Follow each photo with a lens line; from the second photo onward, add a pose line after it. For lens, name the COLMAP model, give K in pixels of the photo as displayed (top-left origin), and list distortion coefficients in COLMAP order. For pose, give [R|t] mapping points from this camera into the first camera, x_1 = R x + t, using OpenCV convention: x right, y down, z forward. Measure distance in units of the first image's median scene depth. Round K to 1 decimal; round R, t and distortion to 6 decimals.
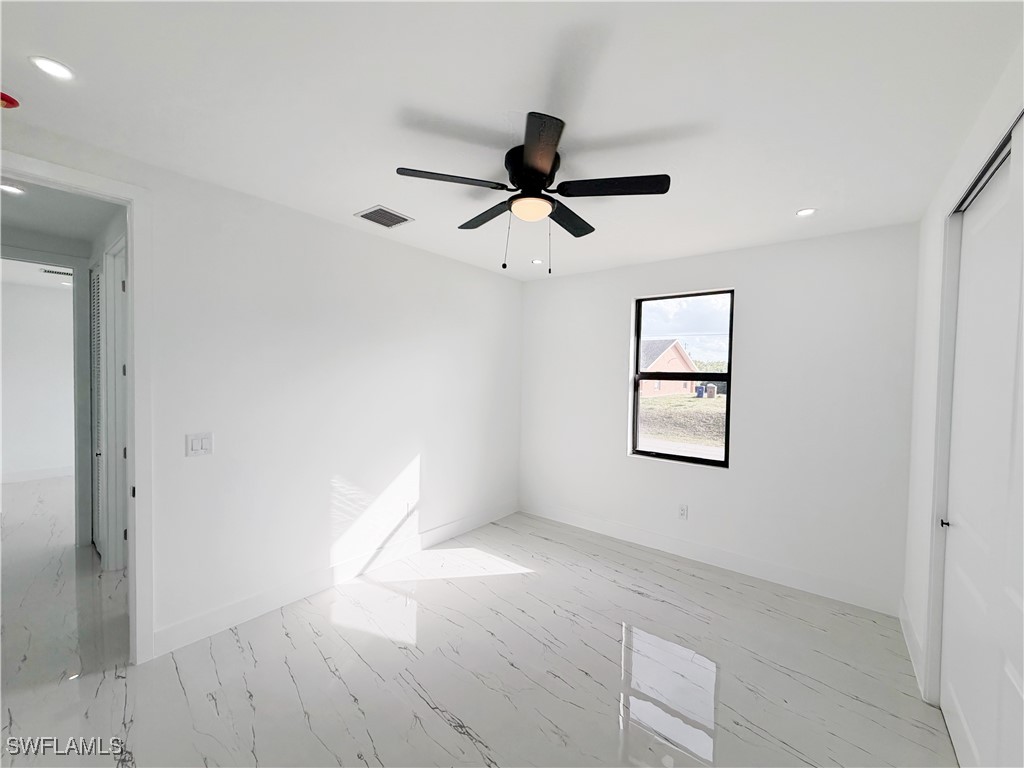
lens RADIAL K [[407.7, 0, 515.7], [0, 407.7, 395.2], [0, 0, 1]] dist [0.001812, -0.000648]
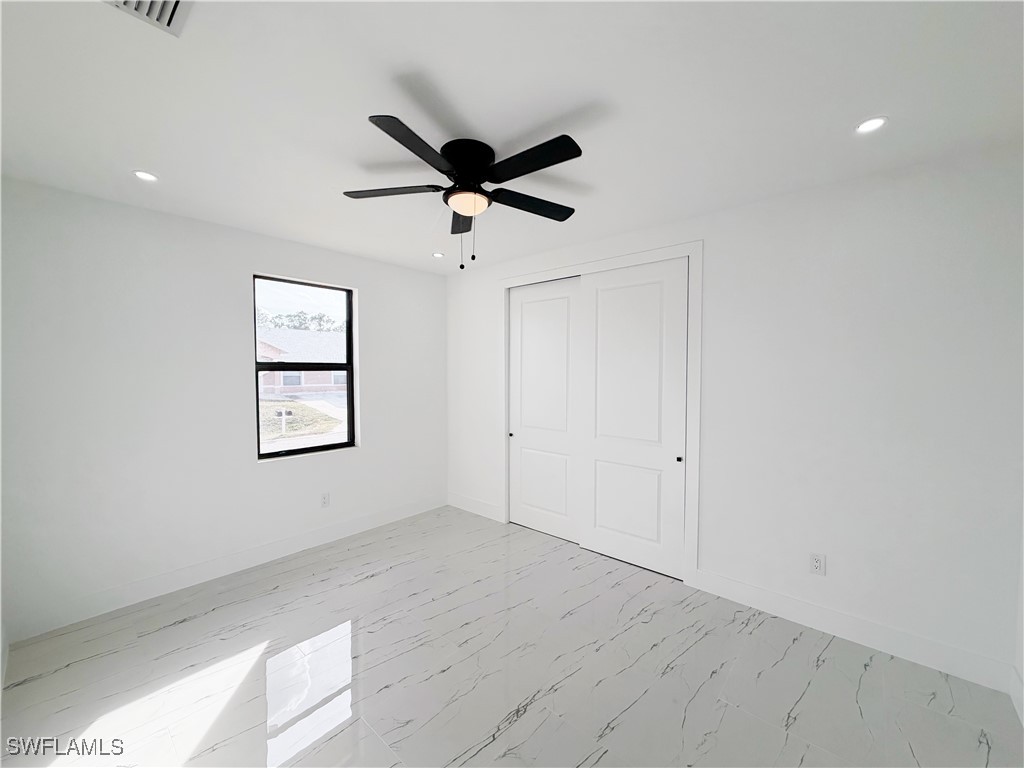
lens RADIAL K [[407.7, 0, 512.6], [0, 407.7, 386.6], [0, 0, 1]] dist [0.001812, -0.000648]
pose [[0.057938, -0.061555, 0.996421, -0.559653], [0.042131, 0.997359, 0.059163, -0.035970], [-0.997431, 0.038553, 0.060378, 0.461250]]
